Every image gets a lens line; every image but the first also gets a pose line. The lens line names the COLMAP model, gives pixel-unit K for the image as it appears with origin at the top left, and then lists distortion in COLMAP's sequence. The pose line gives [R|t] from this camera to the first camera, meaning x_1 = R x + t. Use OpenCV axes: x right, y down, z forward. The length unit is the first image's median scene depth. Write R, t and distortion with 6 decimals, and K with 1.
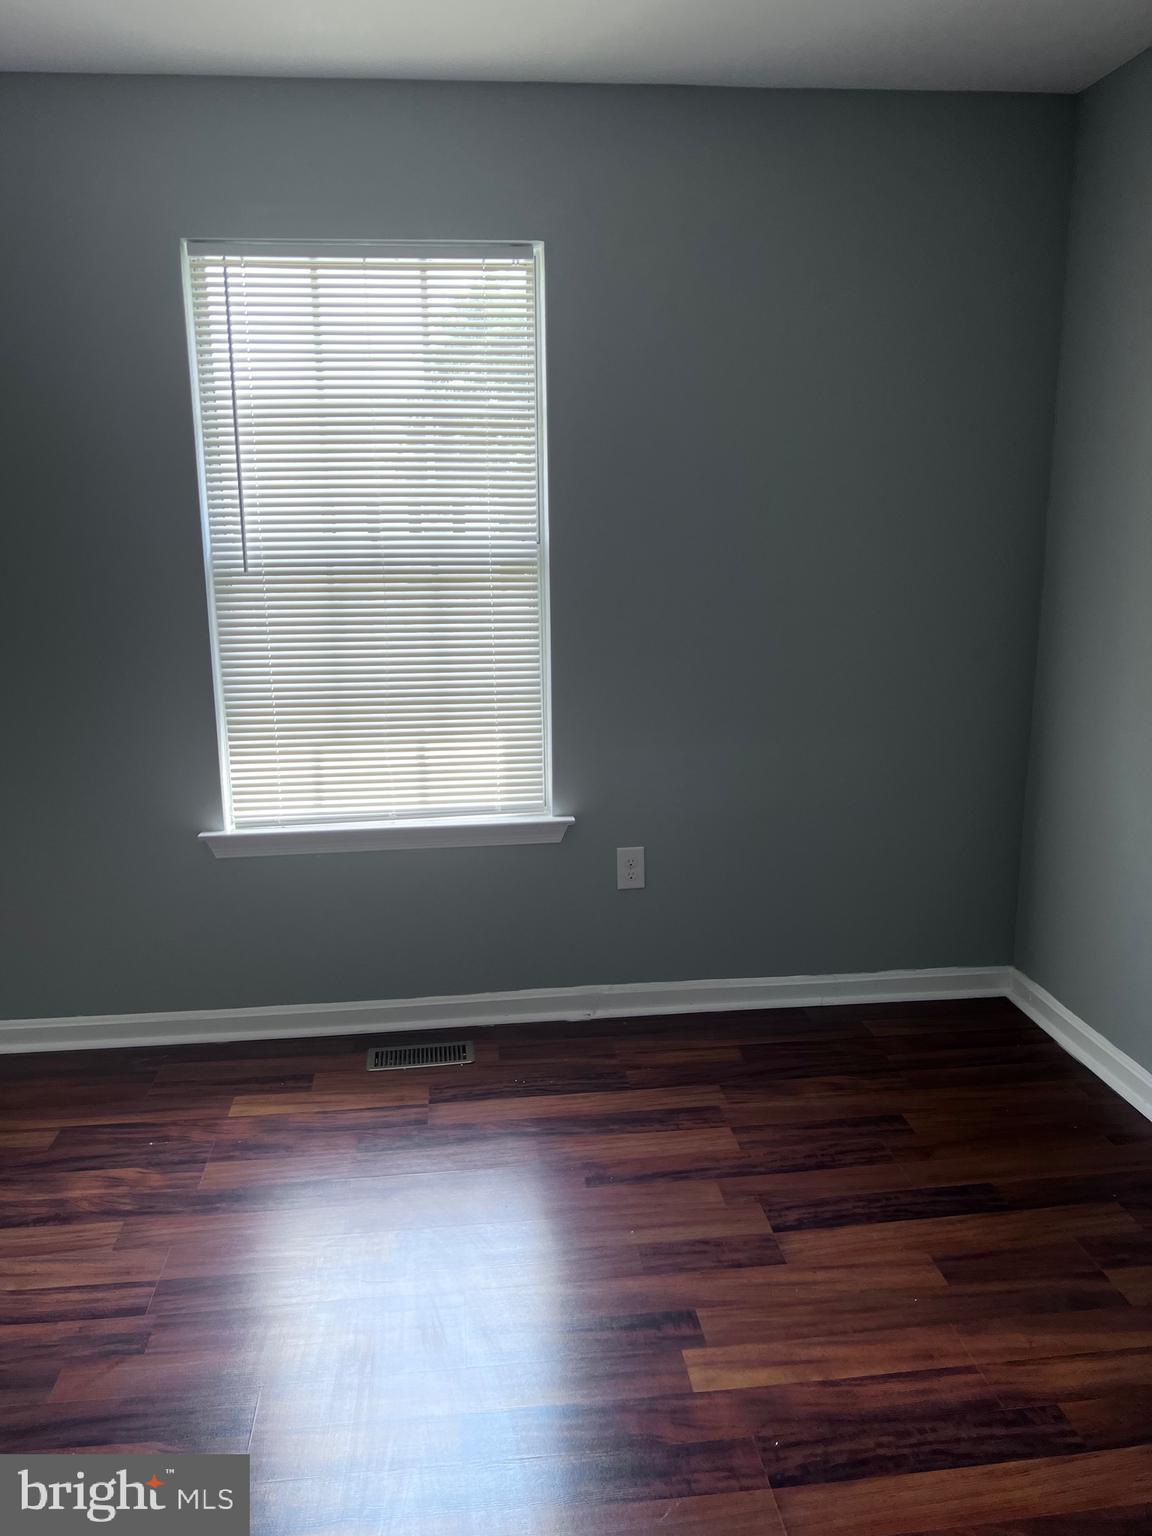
lens RADIAL K [[1164.2, 0, 571.9], [0, 1164.2, 776.4], [0, 0, 1]] dist [0.050184, -0.070314]
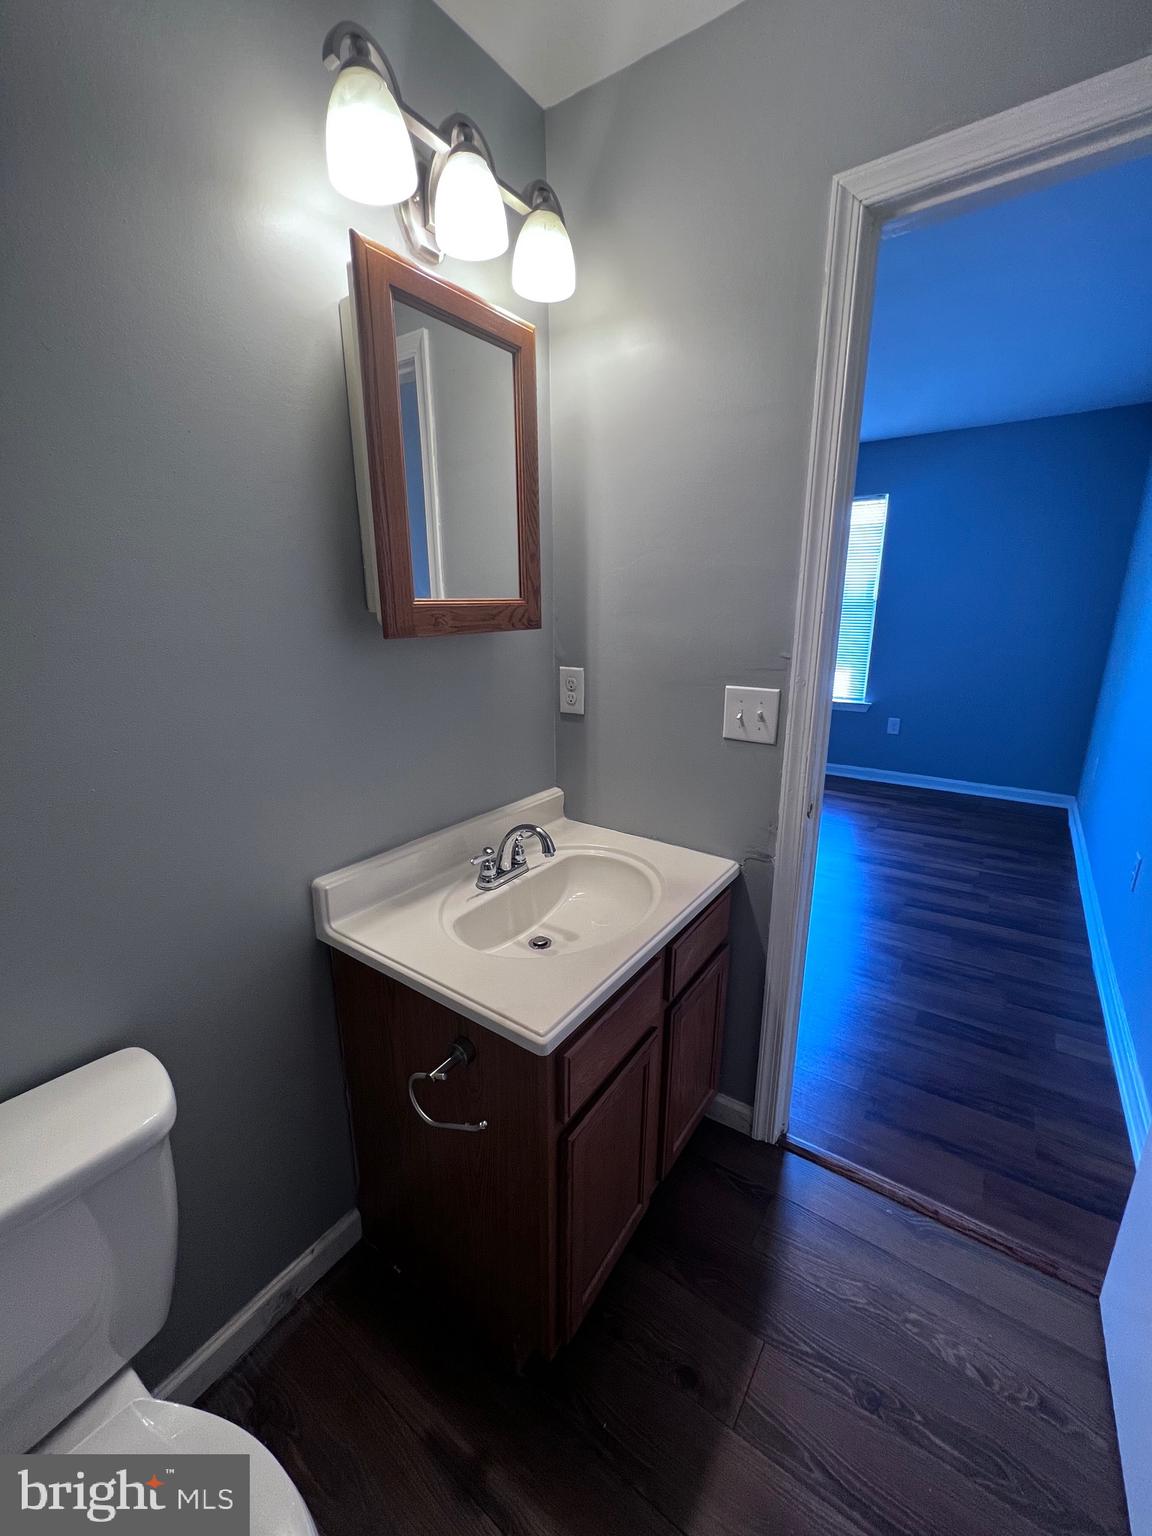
lens RADIAL K [[624.7, 0, 571.7], [0, 624.7, 770.2], [0, 0, 1]] dist [0.003665, -0.000573]
pose [[0.755363, 0.185817, -0.628410, 0.571239], [-0.141703, 0.982583, 0.120214, 0.153177], [0.639802, -0.001758, 0.768538, -0.795179]]
